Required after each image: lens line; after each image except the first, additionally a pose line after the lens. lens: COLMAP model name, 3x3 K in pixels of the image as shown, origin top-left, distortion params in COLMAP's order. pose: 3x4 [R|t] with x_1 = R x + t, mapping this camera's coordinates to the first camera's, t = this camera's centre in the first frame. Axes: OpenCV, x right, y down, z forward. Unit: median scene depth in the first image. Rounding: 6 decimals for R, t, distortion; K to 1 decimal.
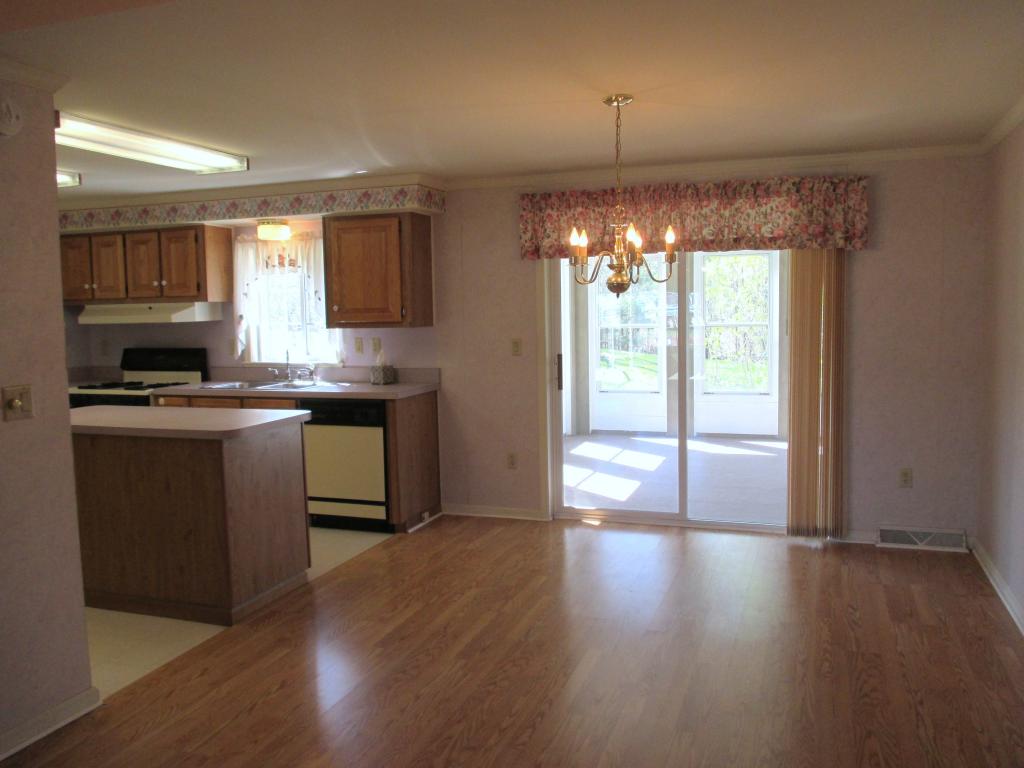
lens RADIAL K [[840.8, 0, 511.3], [0, 840.8, 382.3], [0, 0, 1]] dist [-0.030481, 0.007959]
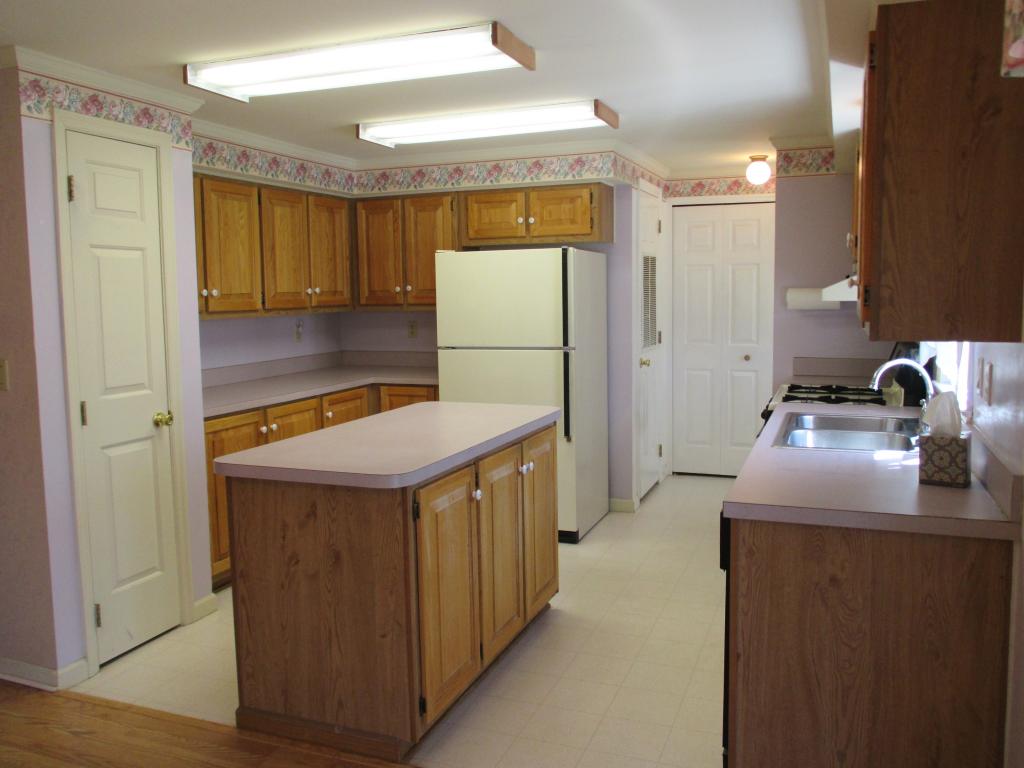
lens RADIAL K [[840.8, 0, 514.1], [0, 840.8, 381.6], [0, 0, 1]] dist [-0.030481, 0.007959]
pose [[-0.016703, 0.130251, -0.991340, 0.220677], [-0.079937, 0.988131, 0.131177, -0.077206], [0.996660, 0.081436, -0.006093, 0.791814]]
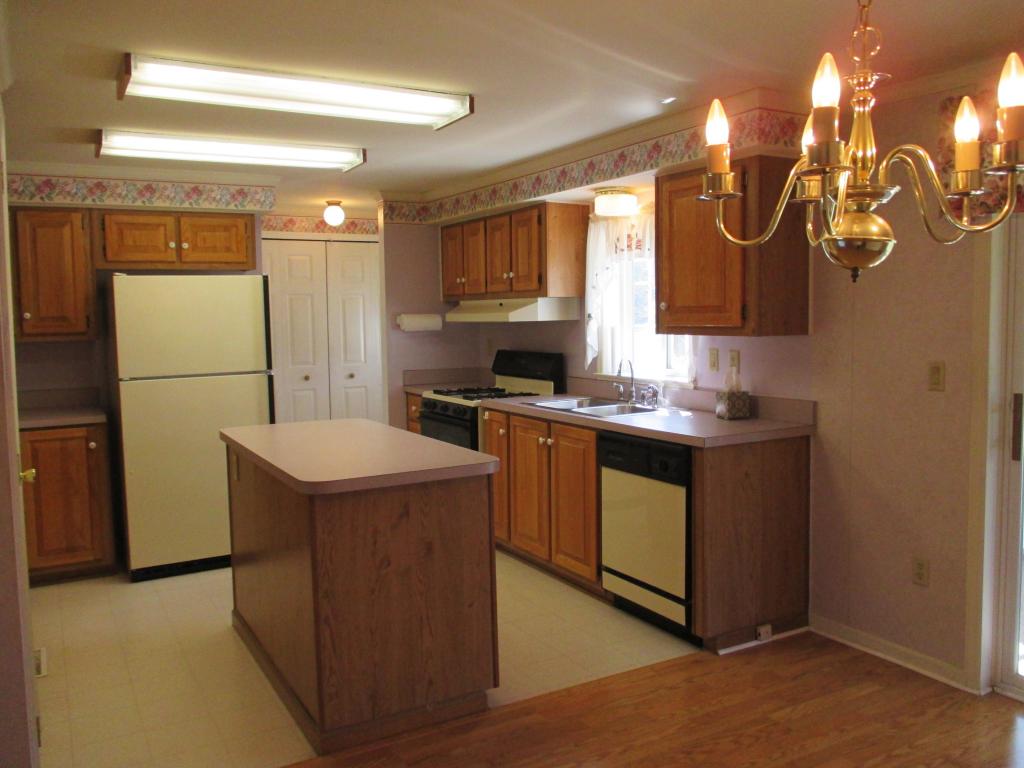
lens RADIAL K [[840.8, 0, 510.7], [0, 840.8, 379.6], [0, 0, 1]] dist [-0.030481, 0.007959]
pose [[0.757326, 0.059915, -0.650283, 0.146835], [-0.059879, 0.997958, 0.022213, -0.032975], [0.650286, 0.022116, 0.759367, 0.366522]]
